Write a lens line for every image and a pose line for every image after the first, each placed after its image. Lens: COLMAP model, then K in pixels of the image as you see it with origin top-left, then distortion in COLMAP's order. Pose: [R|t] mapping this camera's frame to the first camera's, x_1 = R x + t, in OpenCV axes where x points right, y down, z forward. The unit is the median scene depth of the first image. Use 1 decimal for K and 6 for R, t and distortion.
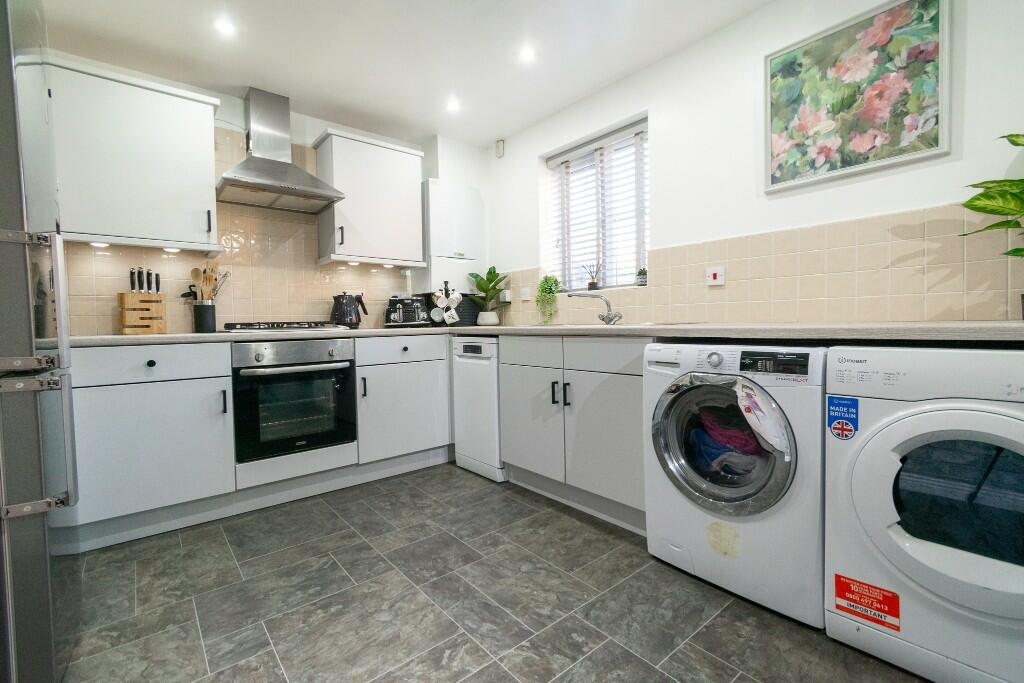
lens RADIAL K [[453.7, 0, 512.2], [0, 453.7, 334.7], [0, 0, 1]] dist [0.002528, -0.000211]
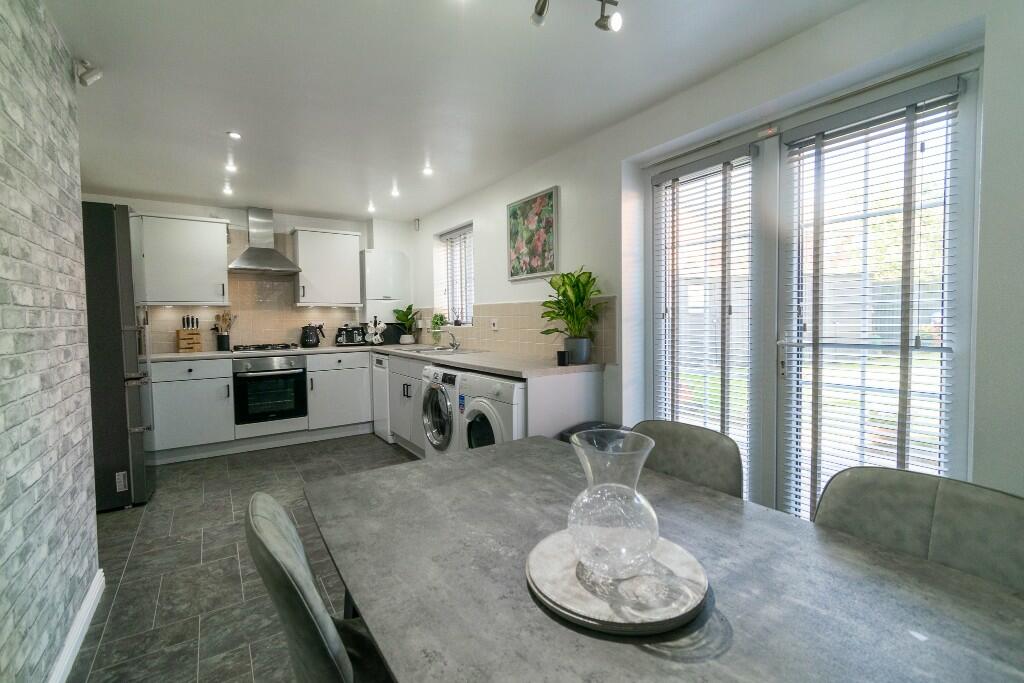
lens RADIAL K [[453.0, 0, 513.8], [0, 453.0, 335.1], [0, 0, 1]] dist [0.002227, 0.000317]
pose [[0.994912, 0.010323, -0.100220, 0.749959], [-0.009049, 0.999872, 0.013160, -0.121870], [0.100343, -0.012186, 0.994878, -0.762631]]
